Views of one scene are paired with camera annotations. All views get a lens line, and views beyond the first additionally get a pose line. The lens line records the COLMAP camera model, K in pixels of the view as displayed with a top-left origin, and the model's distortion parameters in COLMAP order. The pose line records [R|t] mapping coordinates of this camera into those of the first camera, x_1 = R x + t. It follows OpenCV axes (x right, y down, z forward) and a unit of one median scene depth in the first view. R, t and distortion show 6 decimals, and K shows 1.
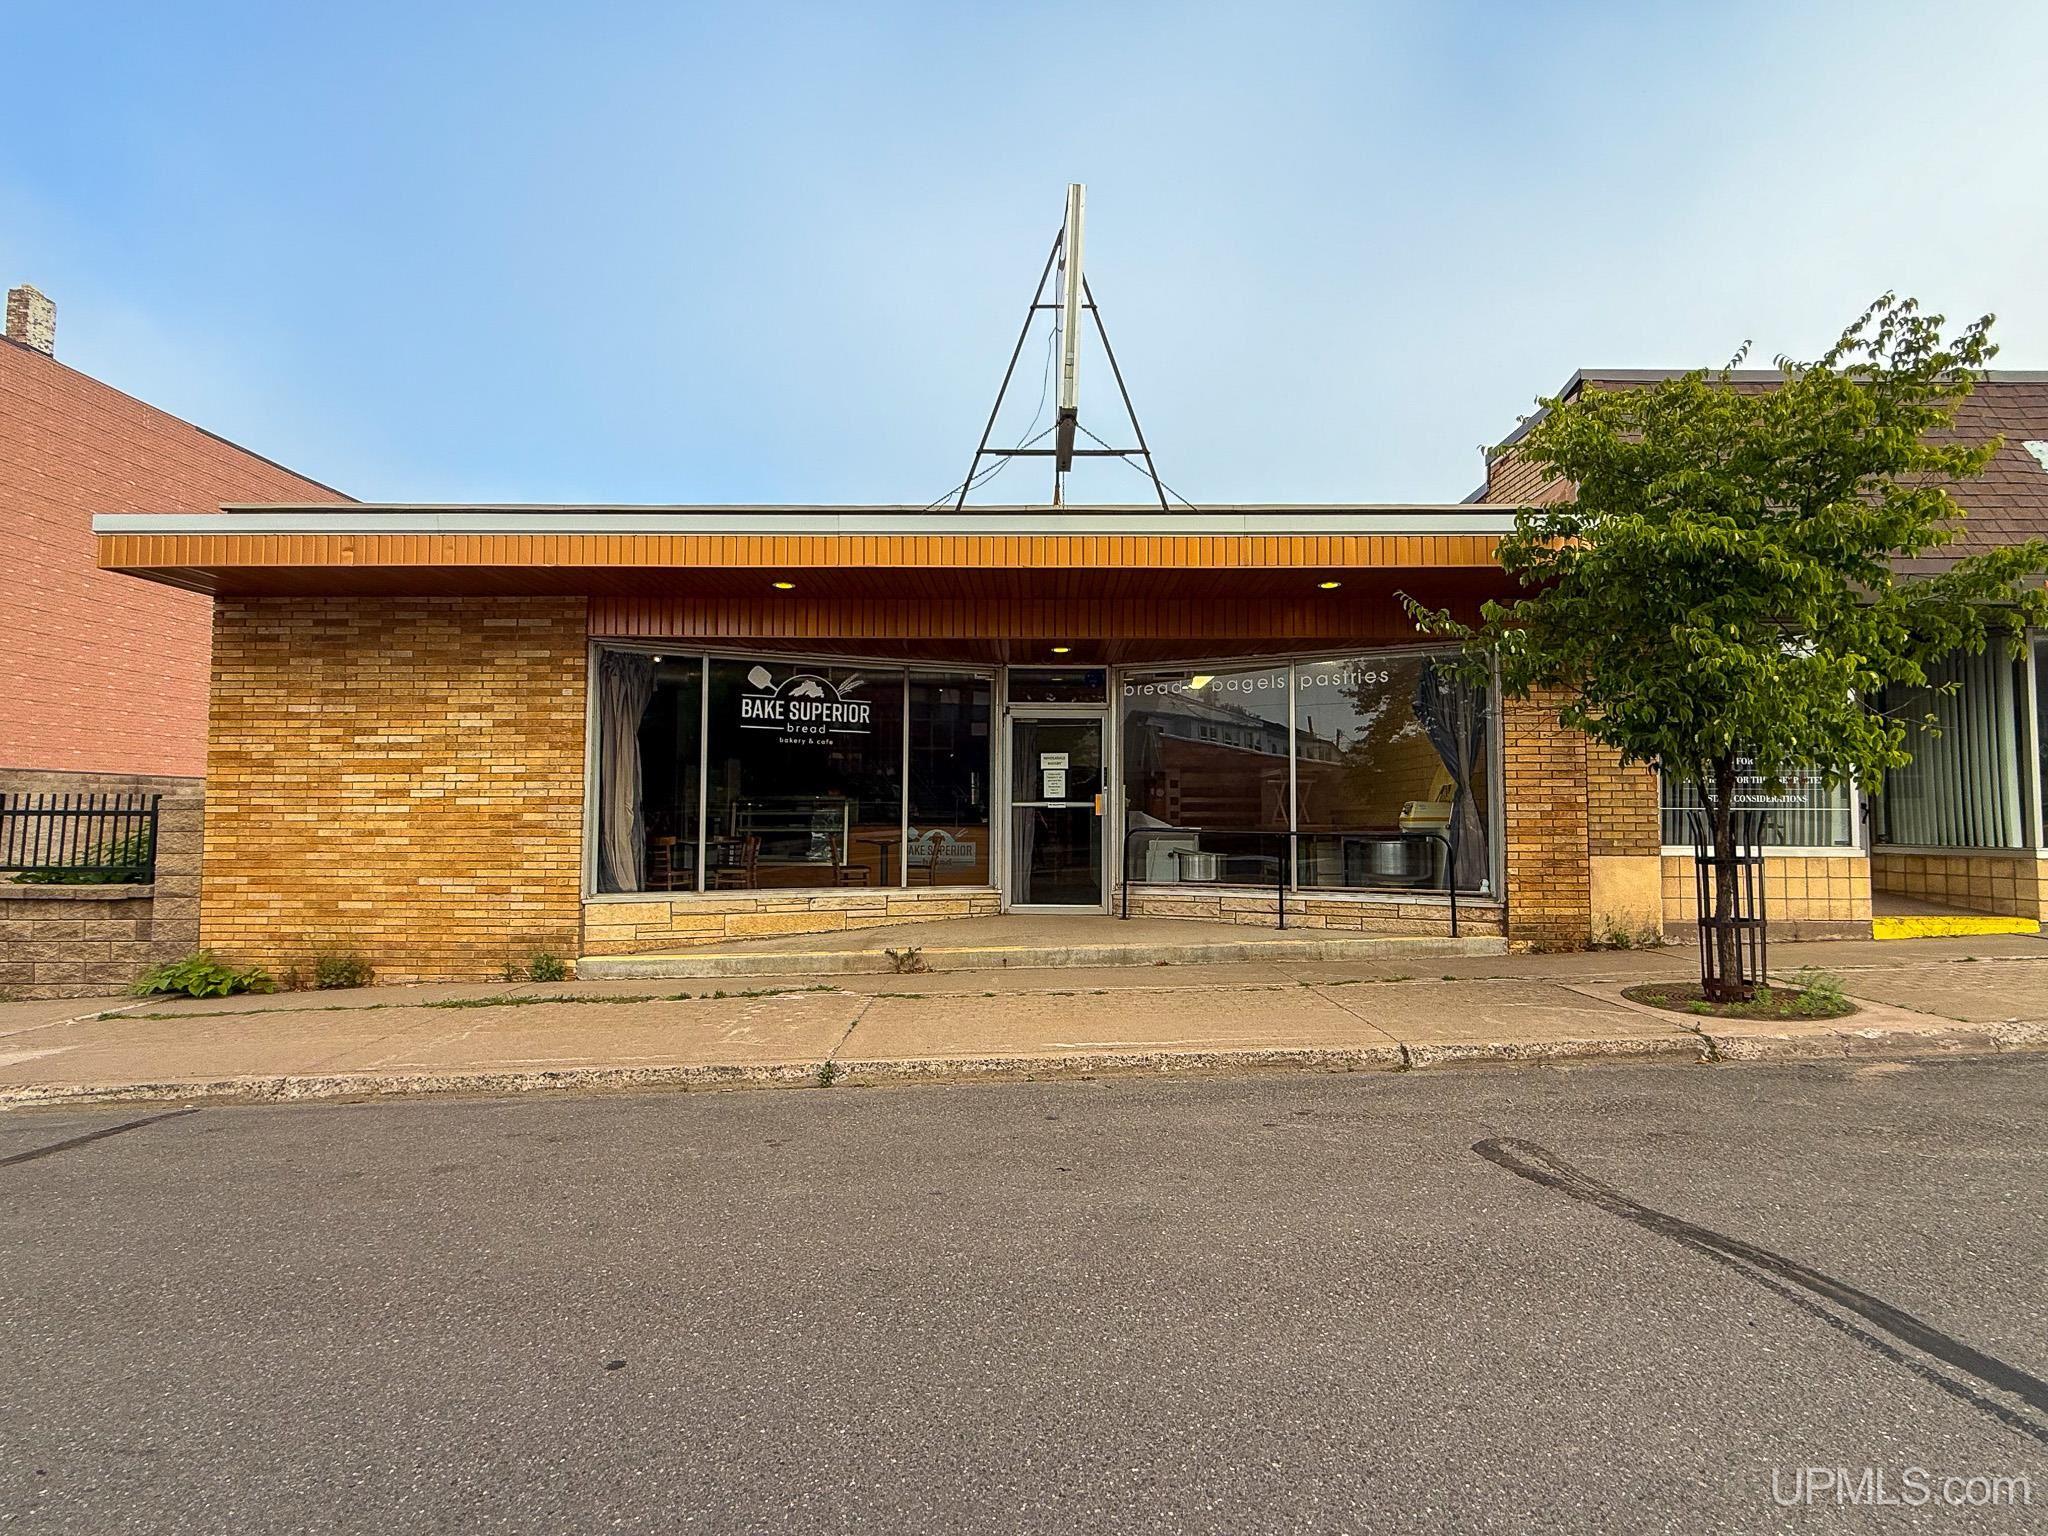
lens RADIAL K [[960.0, 0, 1029.4], [0, 960.0, 769.4], [0, 0, 1]] dist [-0.005327, 0.000644]
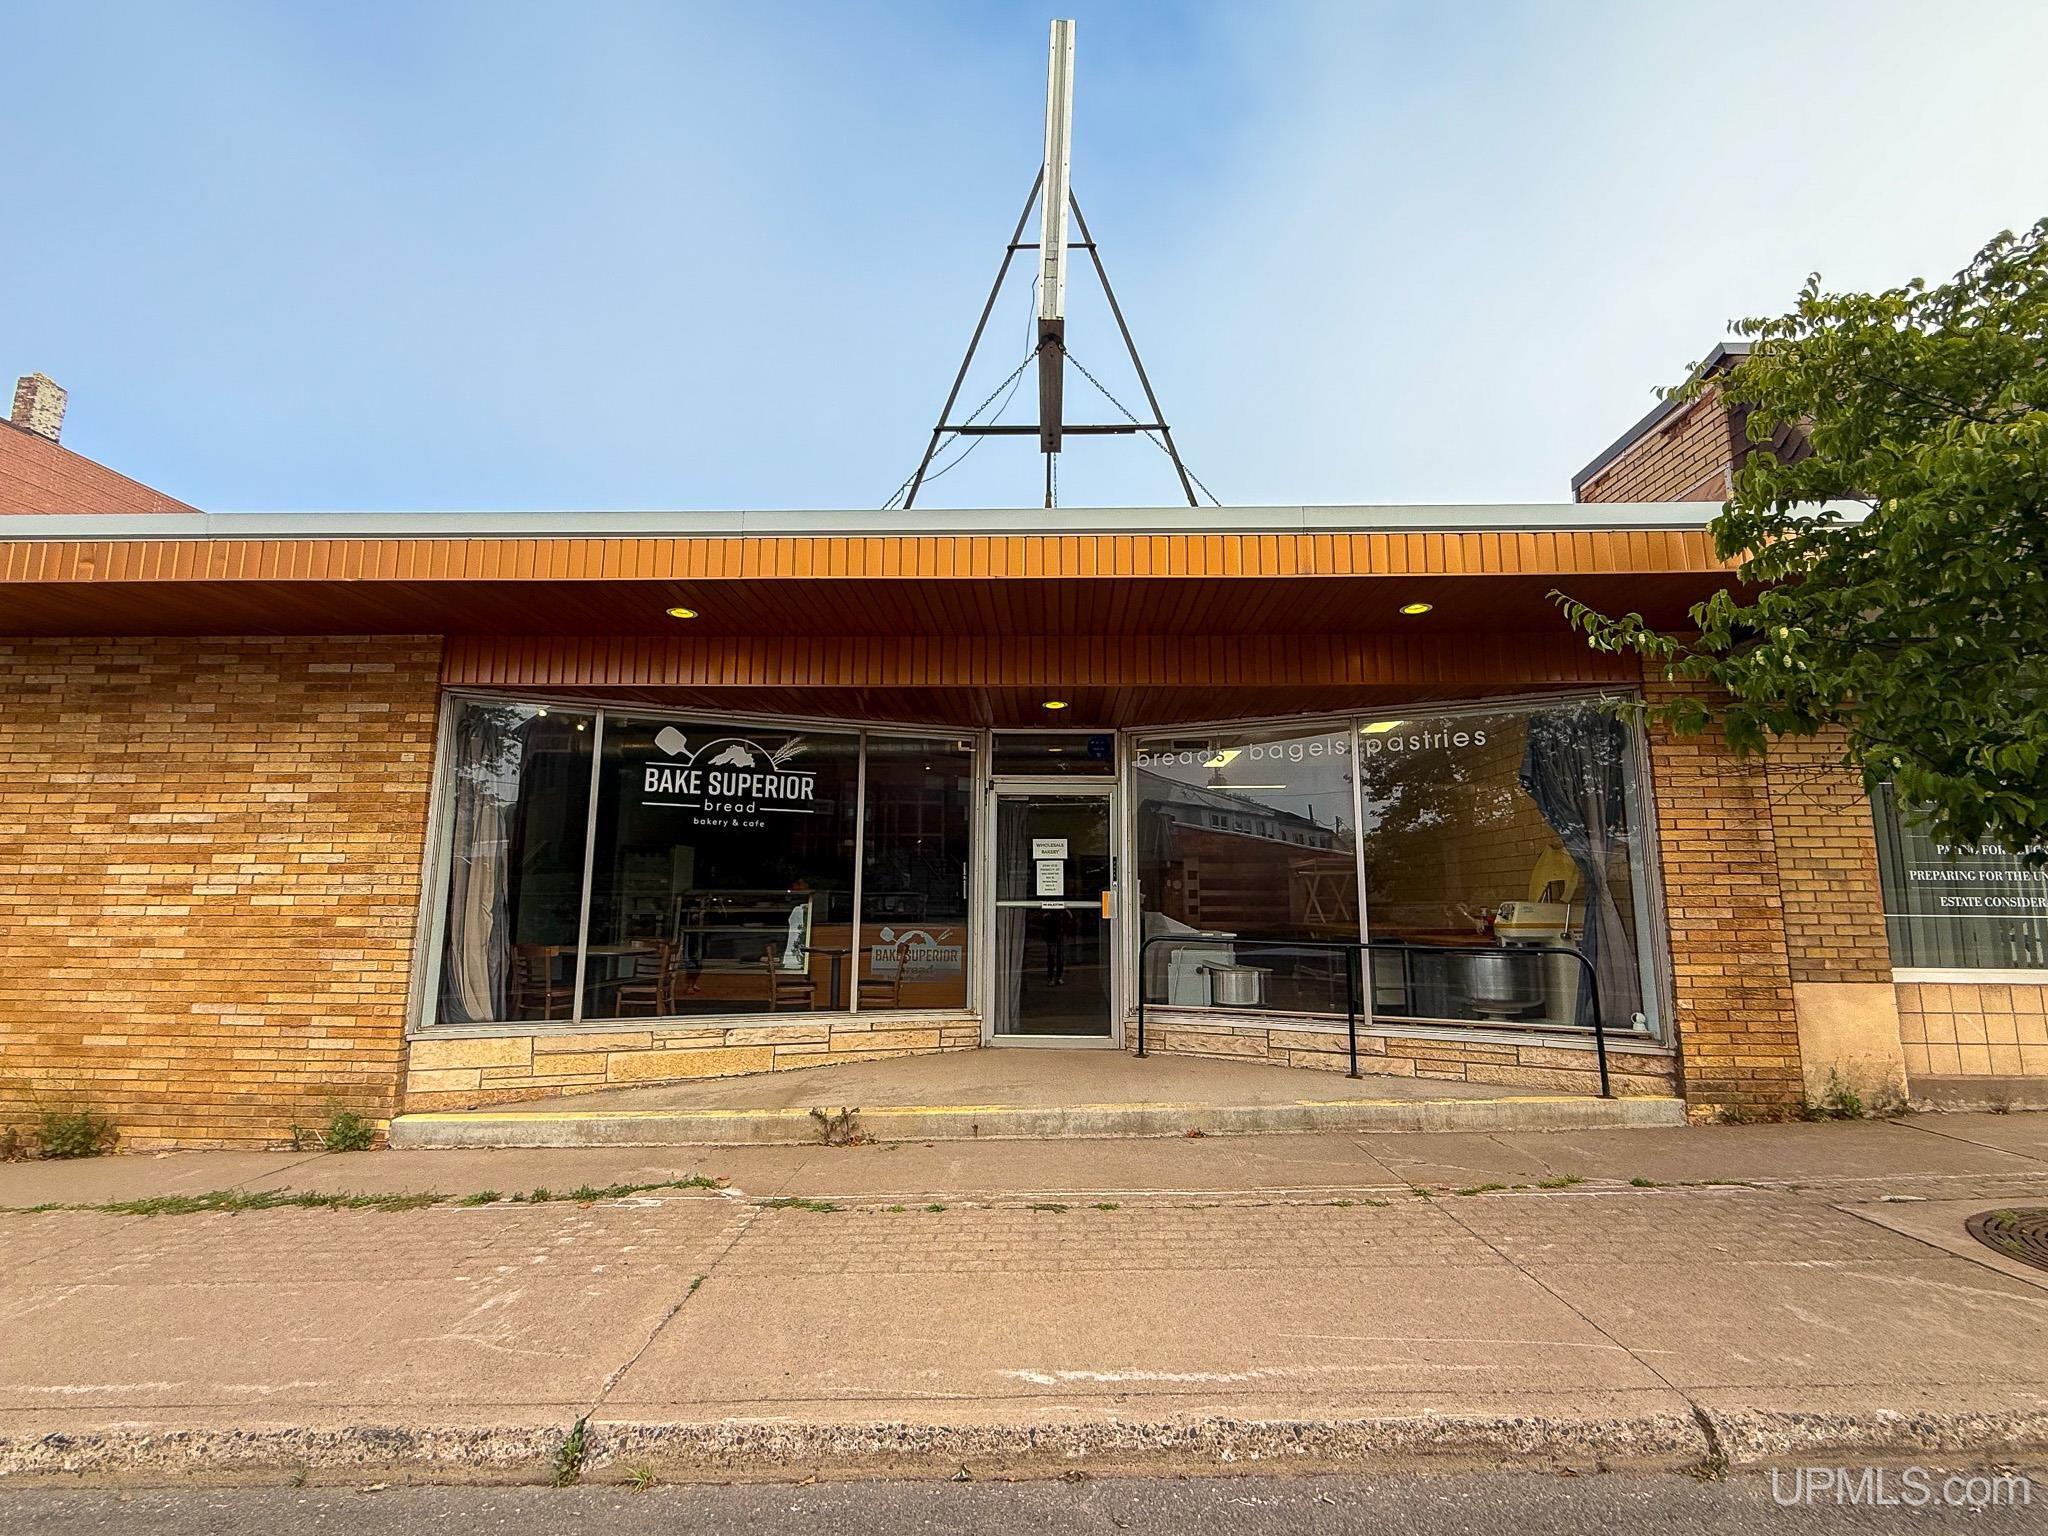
lens RADIAL K [[882.5, 0, 1020.6], [0, 882.5, 768.2], [0, 0, 1]] dist [-0.003772, -0.000248]
pose [[0.999515, -0.001337, -0.031122, 0.029274], [-0.001823, 0.994854, -0.101300, -0.001400], [0.031097, 0.101307, 0.994369, 0.317238]]
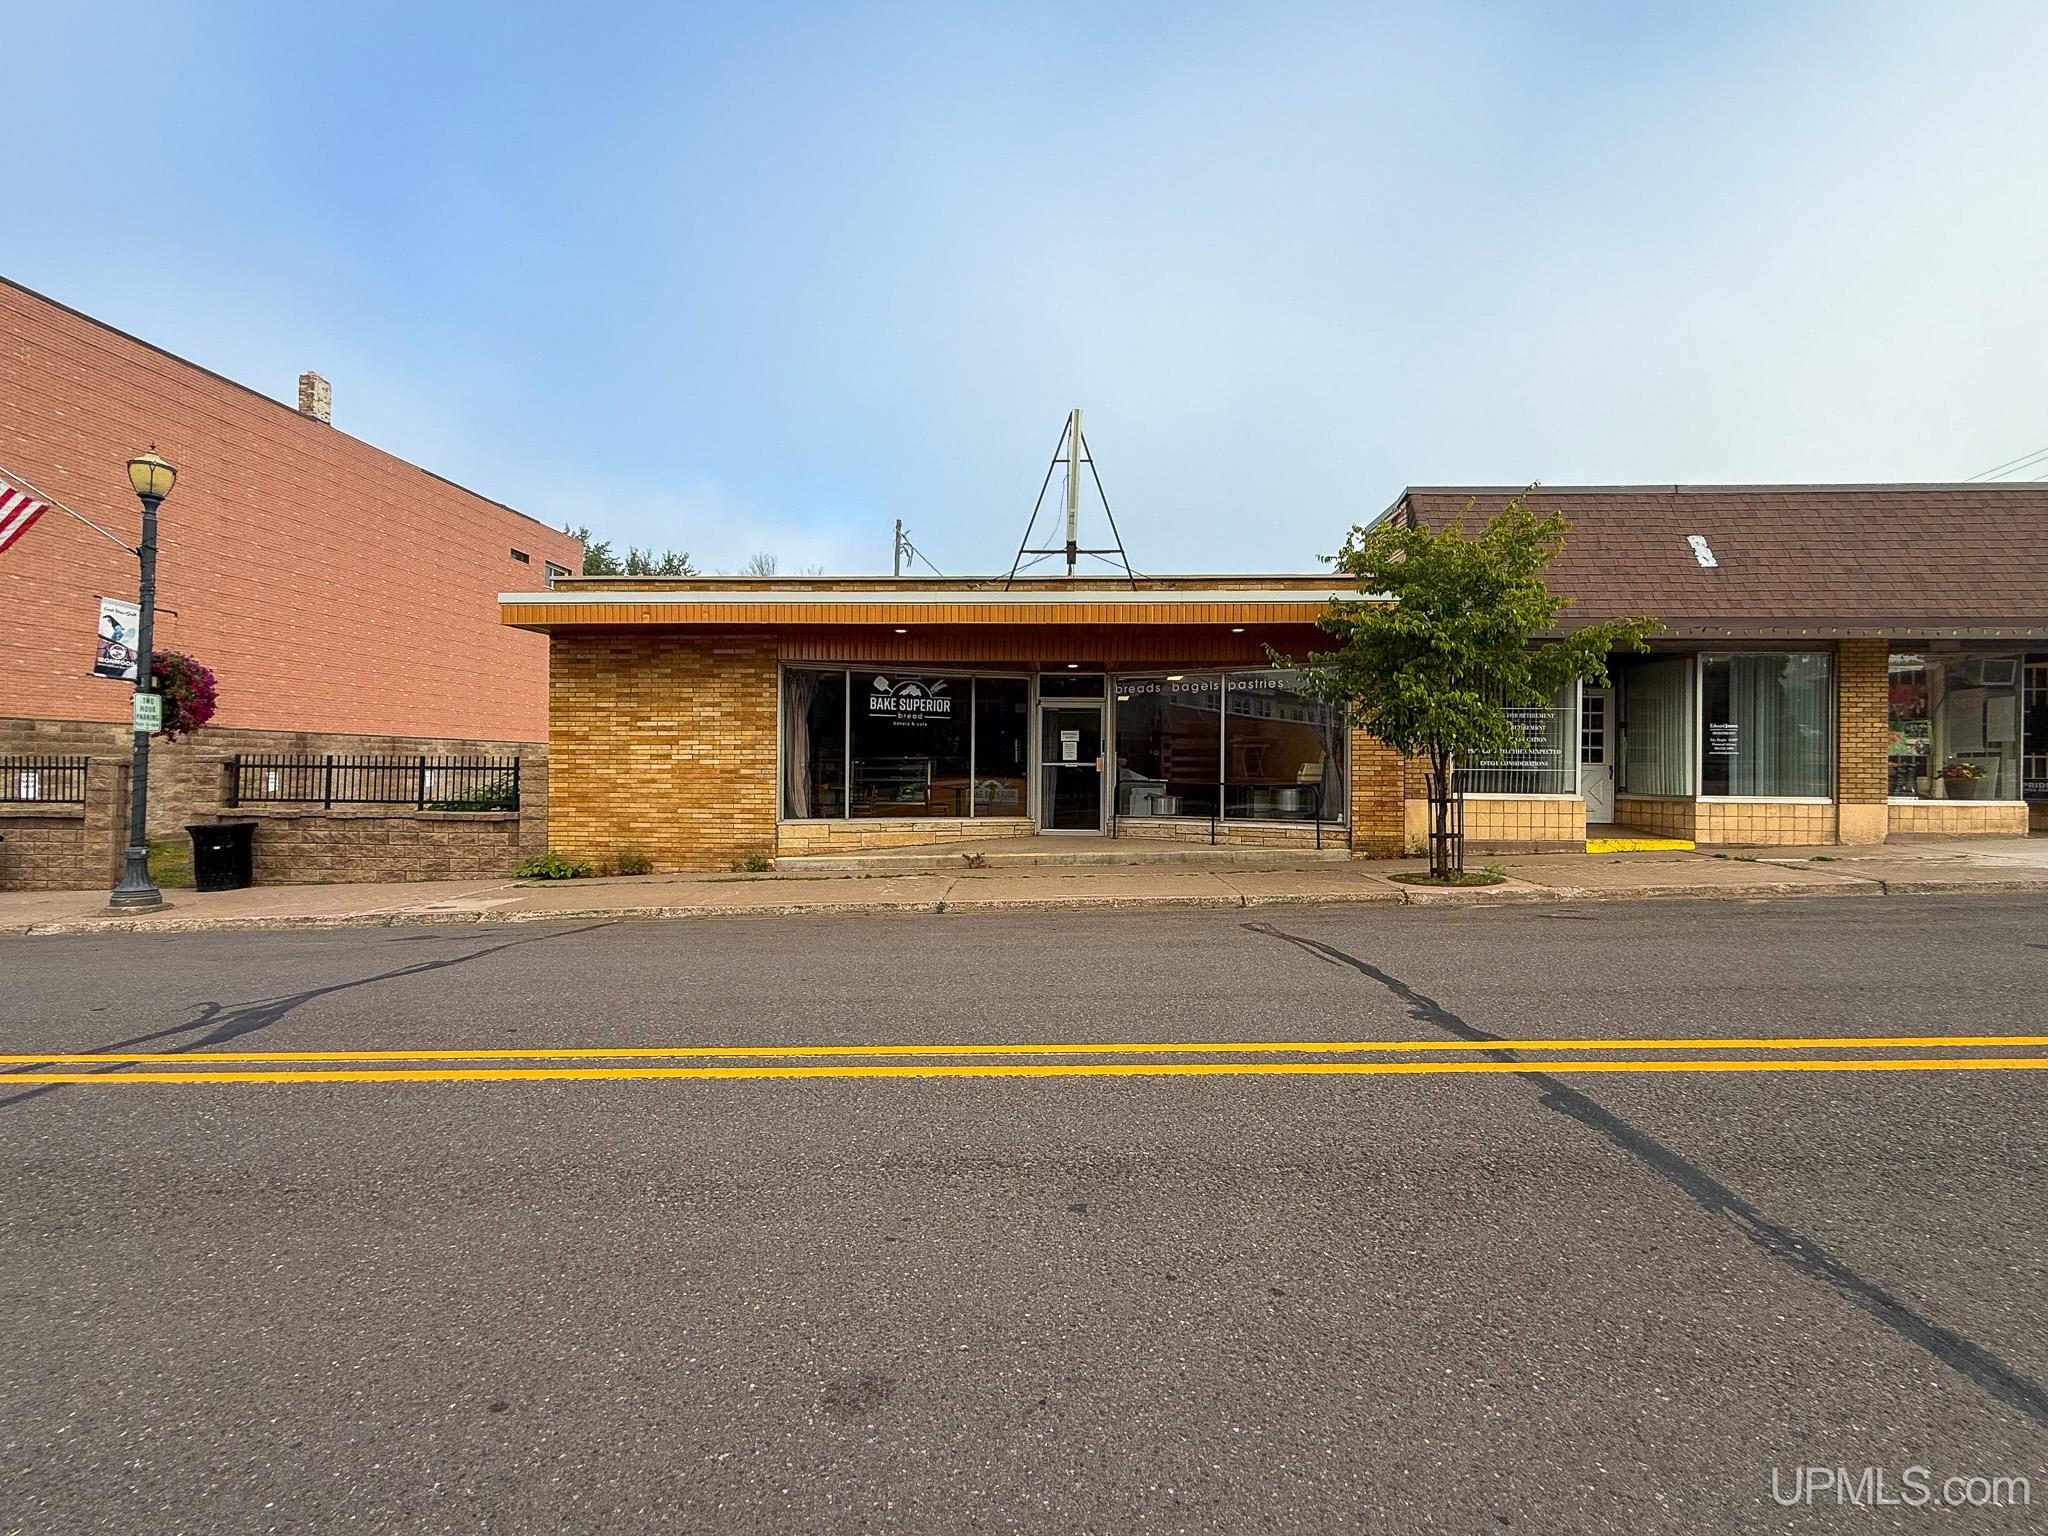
lens RADIAL K [[882.5, 0, 1043.0], [0, 882.5, 769.6], [0, 0, 1]] dist [-0.003772, -0.000248]
pose [[0.999582, 0.004255, -0.028611, 0.028353], [-0.002776, 0.998668, 0.051525, -0.032463], [0.028793, -0.051424, 0.998262, -0.478275]]
